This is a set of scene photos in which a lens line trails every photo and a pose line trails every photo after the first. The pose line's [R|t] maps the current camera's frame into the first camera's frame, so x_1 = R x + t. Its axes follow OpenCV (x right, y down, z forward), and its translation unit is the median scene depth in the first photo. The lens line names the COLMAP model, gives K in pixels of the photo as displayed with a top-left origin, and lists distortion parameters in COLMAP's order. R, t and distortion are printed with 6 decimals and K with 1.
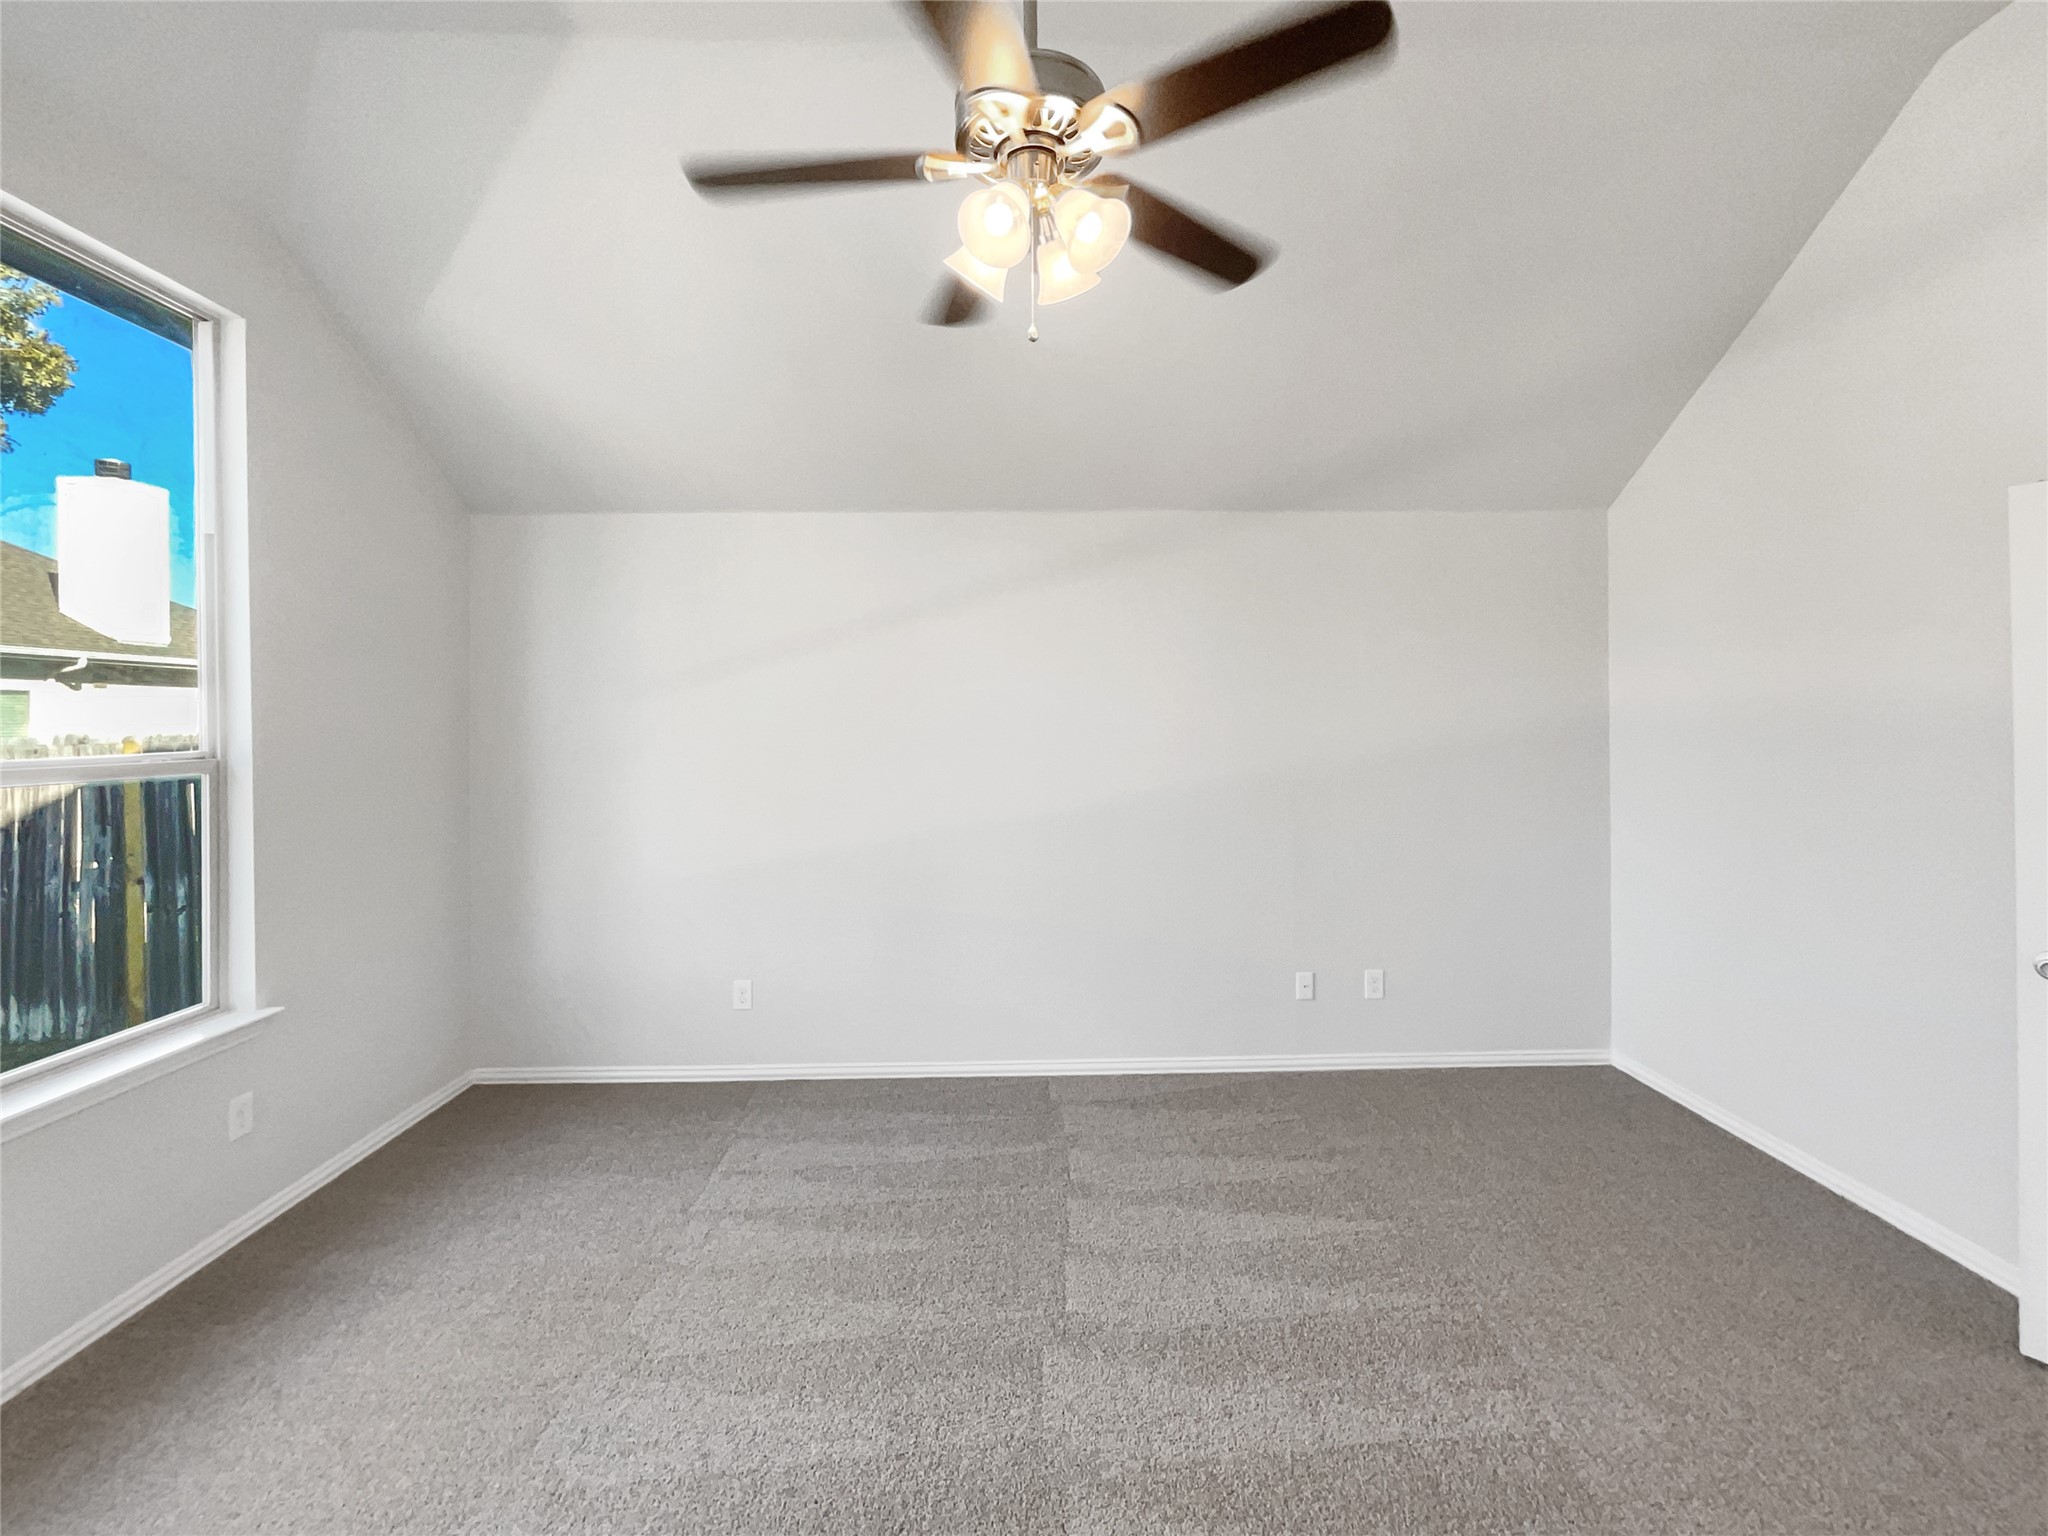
lens RADIAL K [[815.3, 0, 1024.0], [0, 815.3, 768.0], [0, 0, 1]] dist [0.000275, 0.000048]
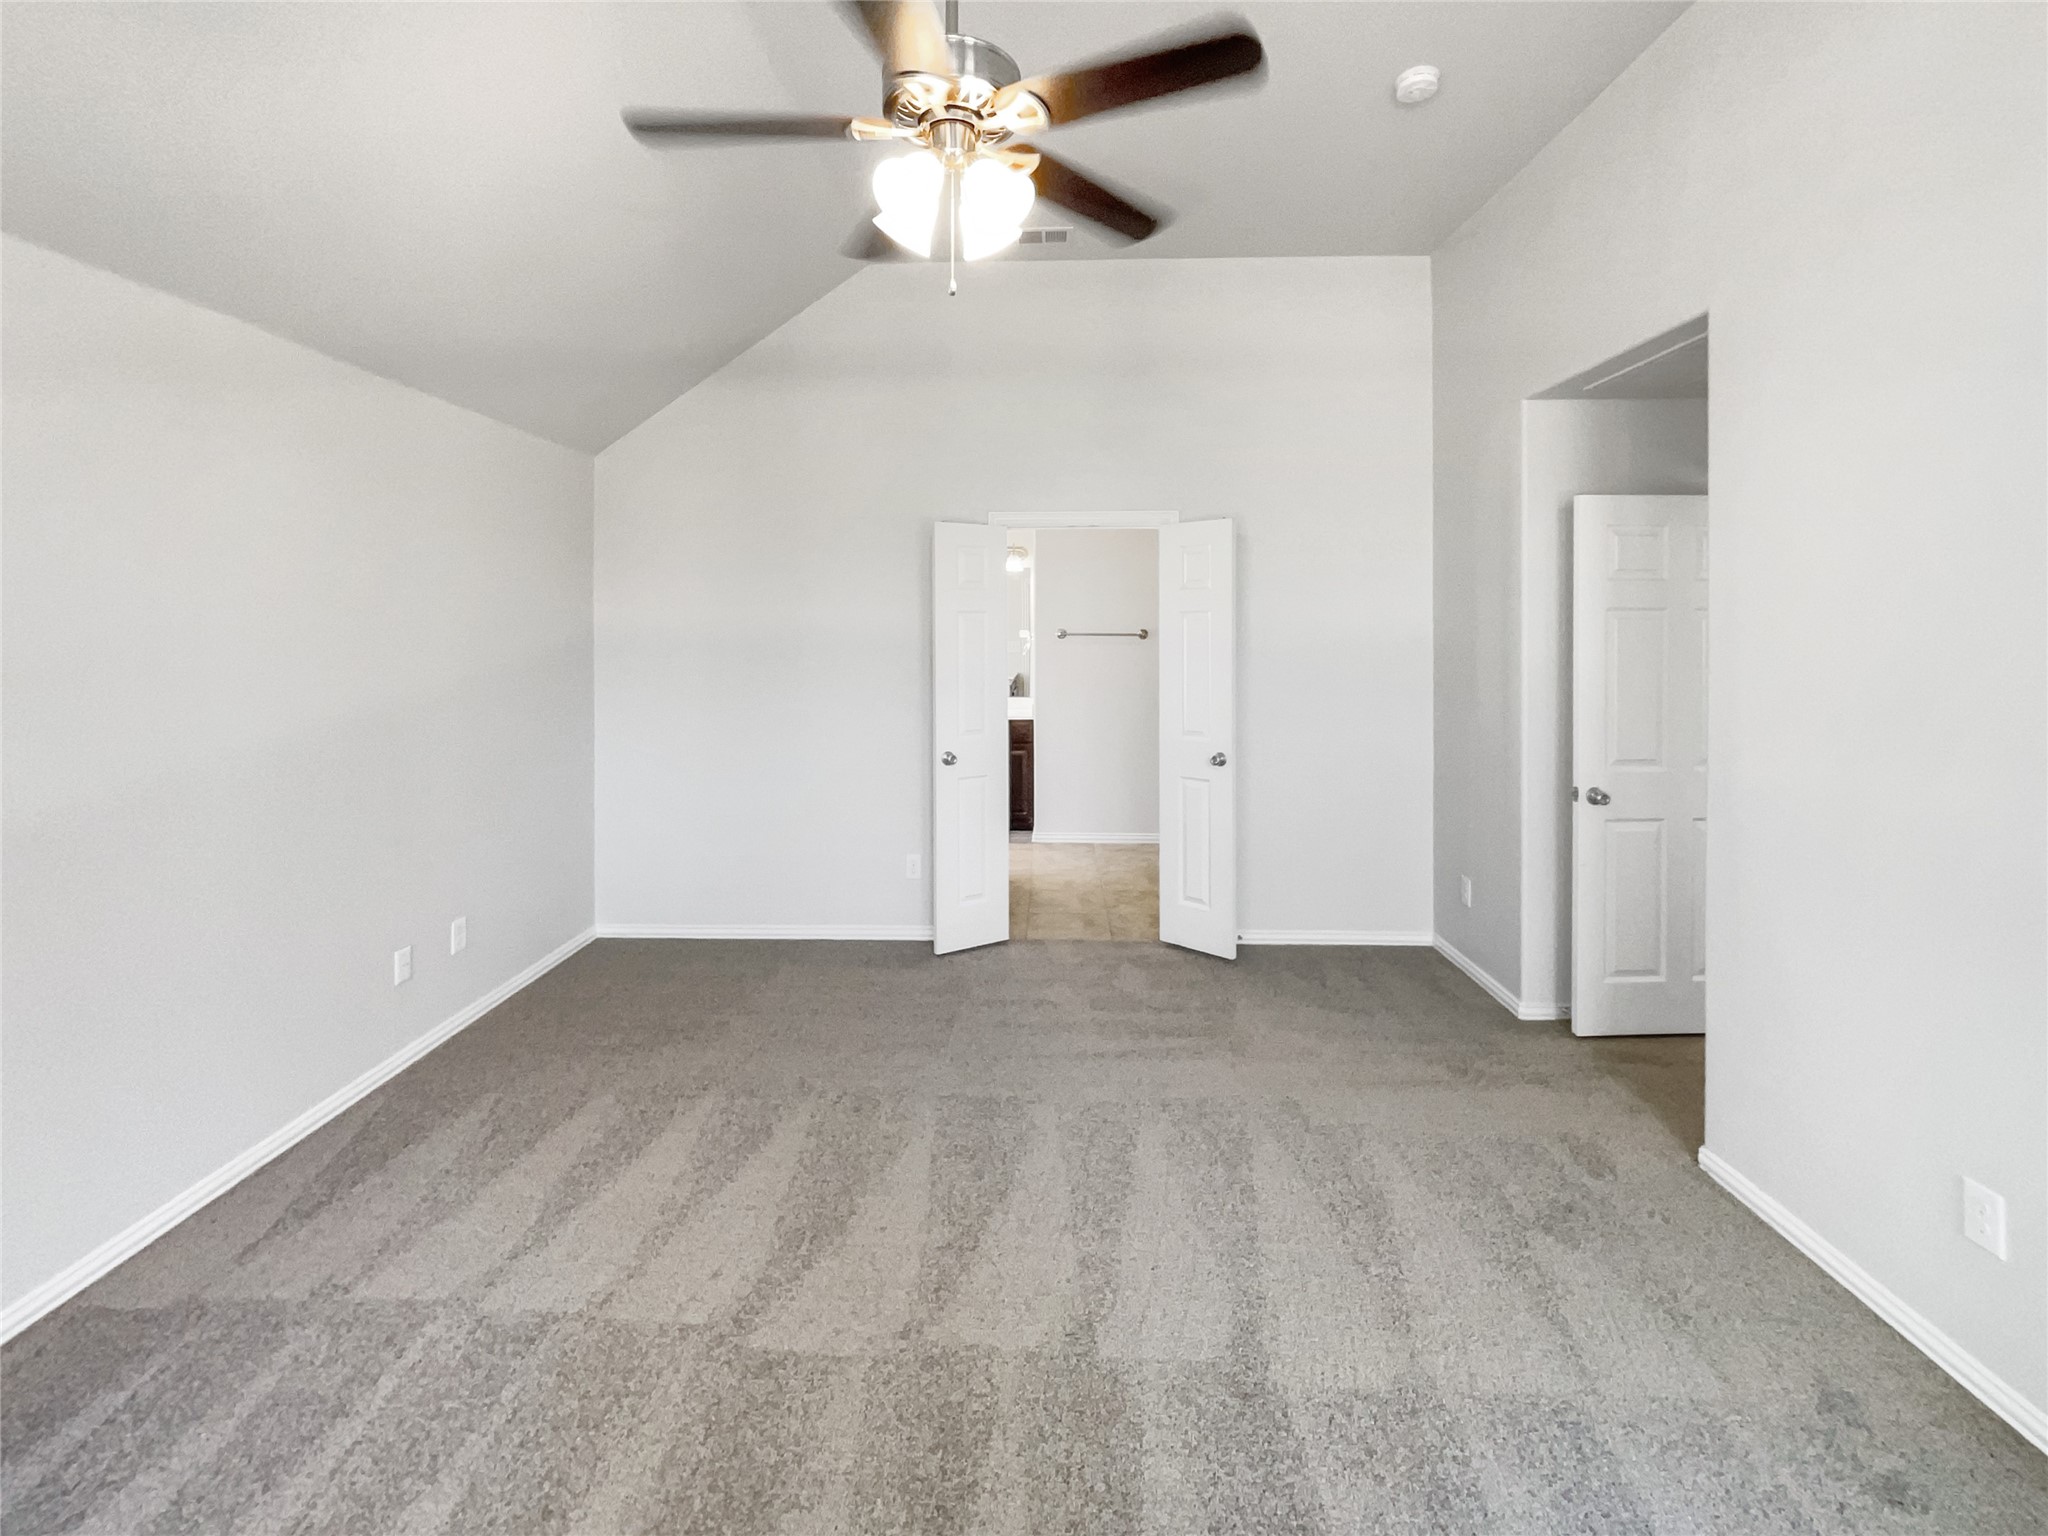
lens RADIAL K [[815.3, 0, 1024.0], [0, 815.3, 768.0], [0, 0, 1]] dist [0.000275, 0.000048]
pose [[0.068593, -0.138373, 0.988002, -0.421613], [0.036925, 0.990008, 0.136090, -0.019506], [-0.996961, 0.027147, 0.073017, 0.339109]]
